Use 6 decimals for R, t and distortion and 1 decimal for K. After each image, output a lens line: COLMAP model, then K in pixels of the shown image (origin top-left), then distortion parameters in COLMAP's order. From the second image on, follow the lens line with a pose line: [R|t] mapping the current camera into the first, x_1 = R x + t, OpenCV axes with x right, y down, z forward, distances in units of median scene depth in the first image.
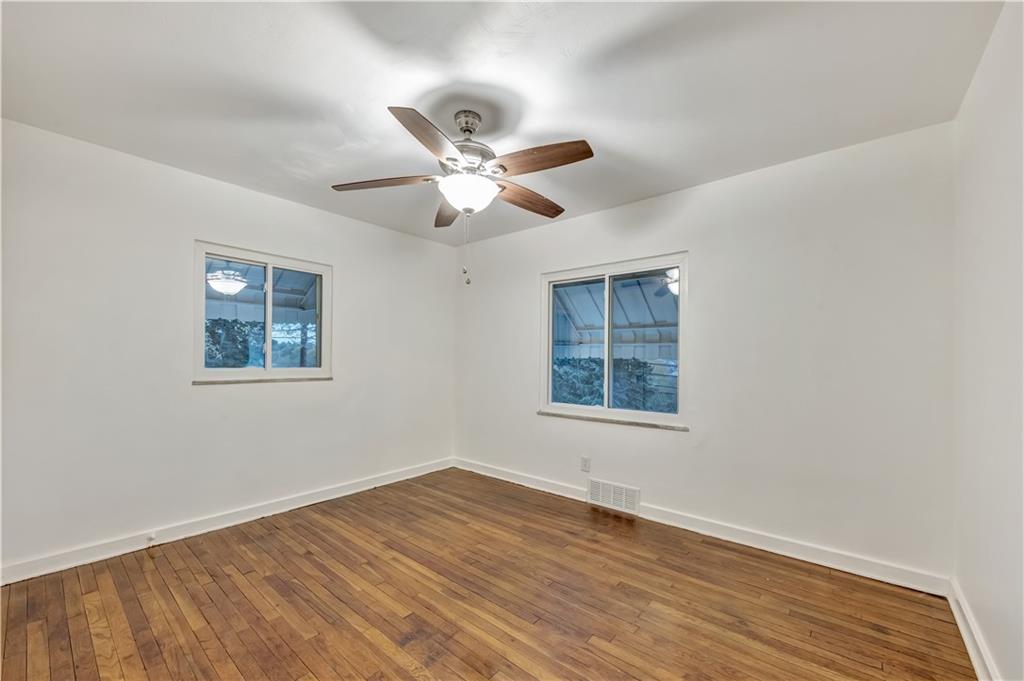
lens RADIAL K [[426.8, 0, 501.5], [0, 426.8, 358.0], [0, 0, 1]] dist [0.003667, -0.000065]
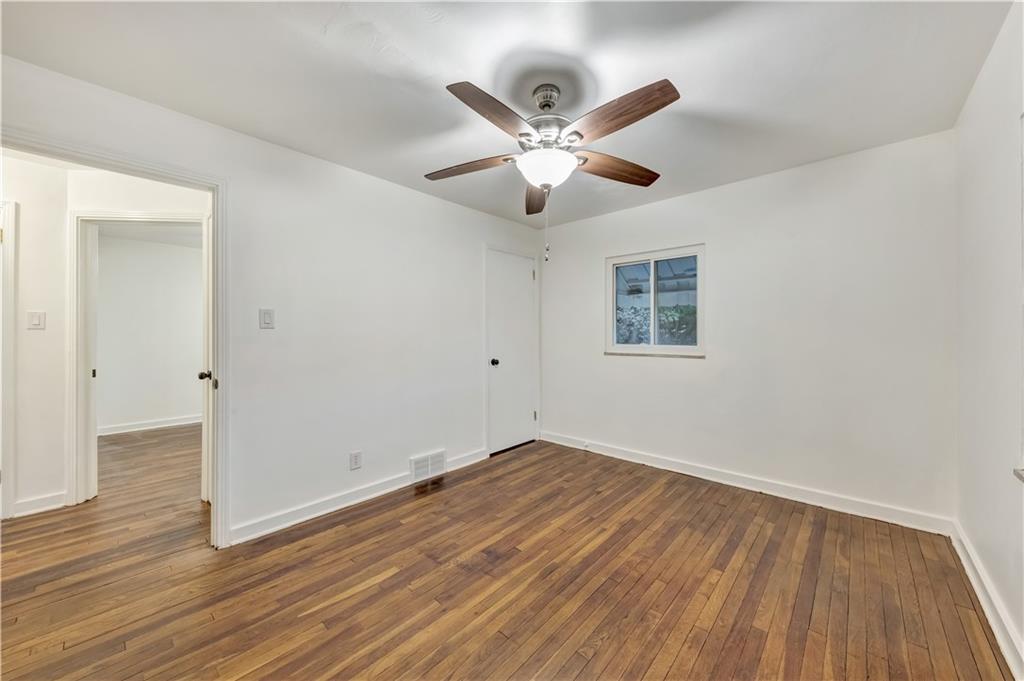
lens RADIAL K [[373.2, 0, 515.7], [0, 373.2, 333.8], [0, 0, 1]] dist [0.003972, -0.000299]
pose [[-0.047186, -0.010743, -0.998828, 0.653655], [0.002811, 0.999937, -0.010888, 0.003616], [0.998882, -0.003322, -0.047153, 0.809839]]
